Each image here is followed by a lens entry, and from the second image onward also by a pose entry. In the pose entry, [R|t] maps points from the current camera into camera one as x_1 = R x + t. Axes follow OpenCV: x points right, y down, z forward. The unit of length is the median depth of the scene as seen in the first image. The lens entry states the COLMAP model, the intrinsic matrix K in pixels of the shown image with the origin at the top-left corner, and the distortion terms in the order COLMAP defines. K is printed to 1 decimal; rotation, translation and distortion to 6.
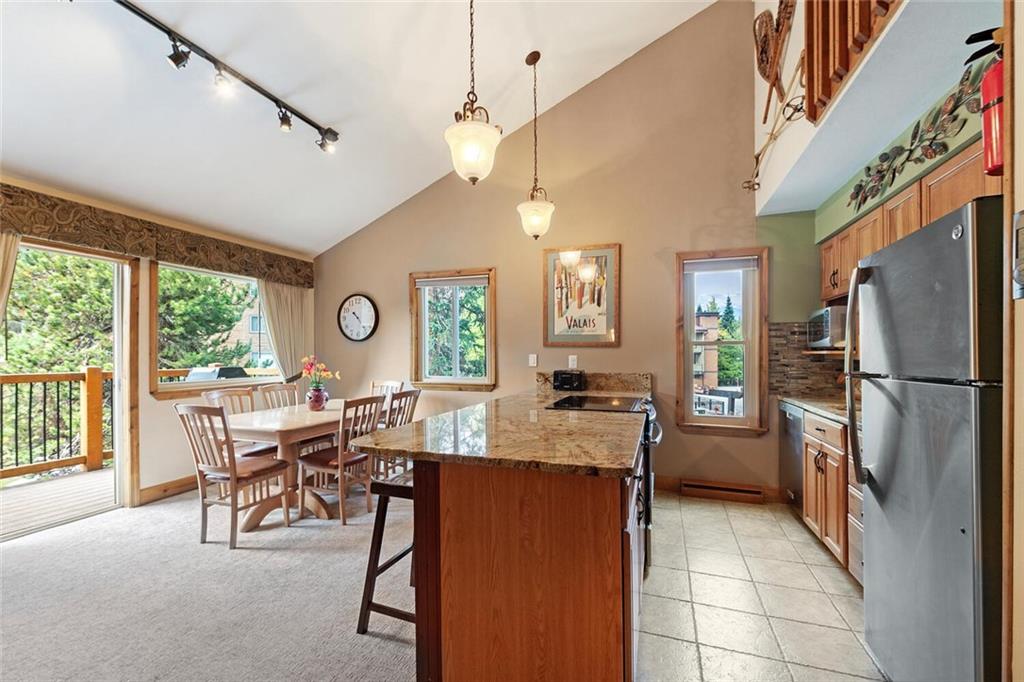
lens RADIAL K [[423.0, 0, 498.9], [0, 423.0, 353.8], [0, 0, 1]] dist [0.001504, -0.000070]
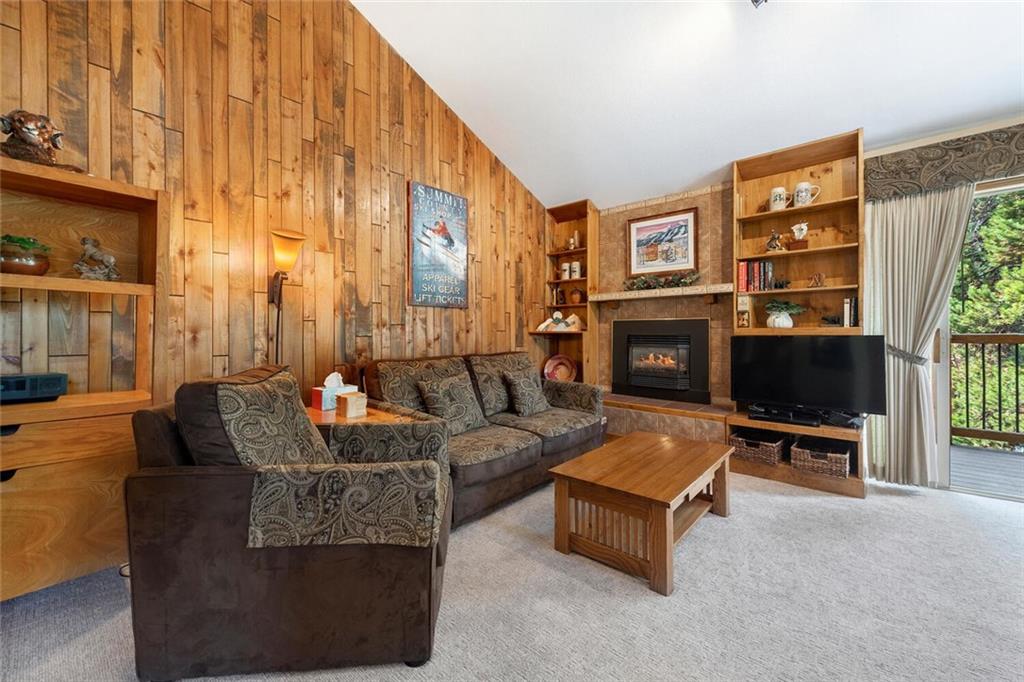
lens RADIAL K [[402.0, 0, 508.5], [0, 402.0, 333.5], [0, 0, 1]] dist [0.000249, -0.000126]
pose [[-0.370198, 0.001514, -0.928952, 0.088318], [0.013832, 0.999897, -0.003883, 0.037243], [0.928850, -0.014286, -0.370180, 0.240269]]
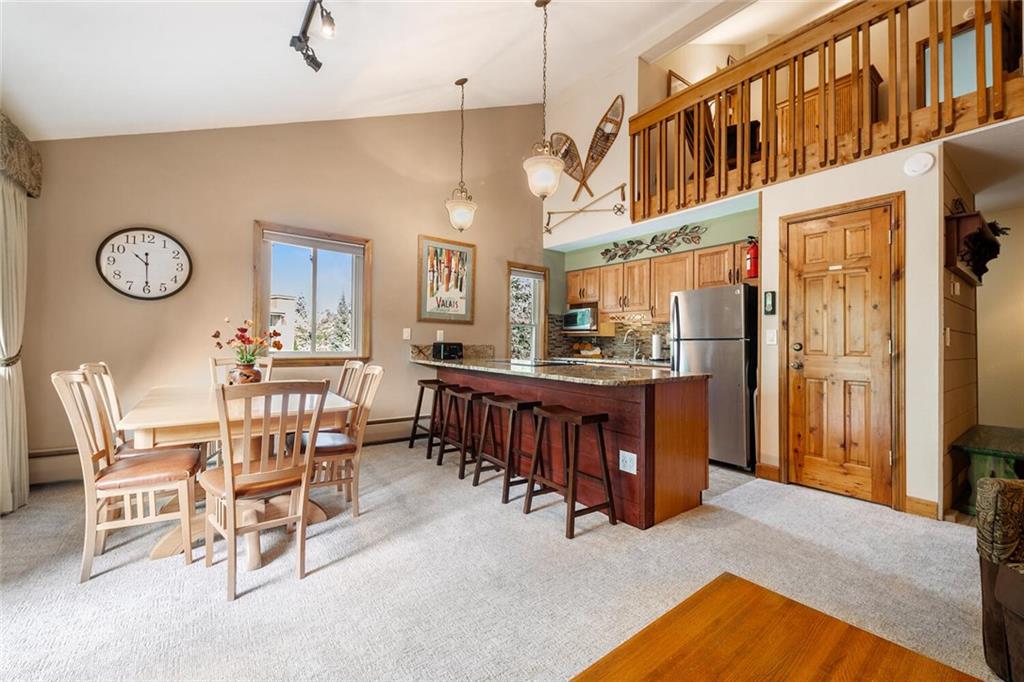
lens RADIAL K [[412.4, 0, 510.7], [0, 412.4, 336.2], [0, 0, 1]] dist [0.000175, -0.000266]
pose [[0.538566, 0.019899, 0.842348, -0.708817], [-0.016444, 0.999779, -0.013104, 0.033157], [-0.842423, -0.006794, 0.538774, 0.217673]]
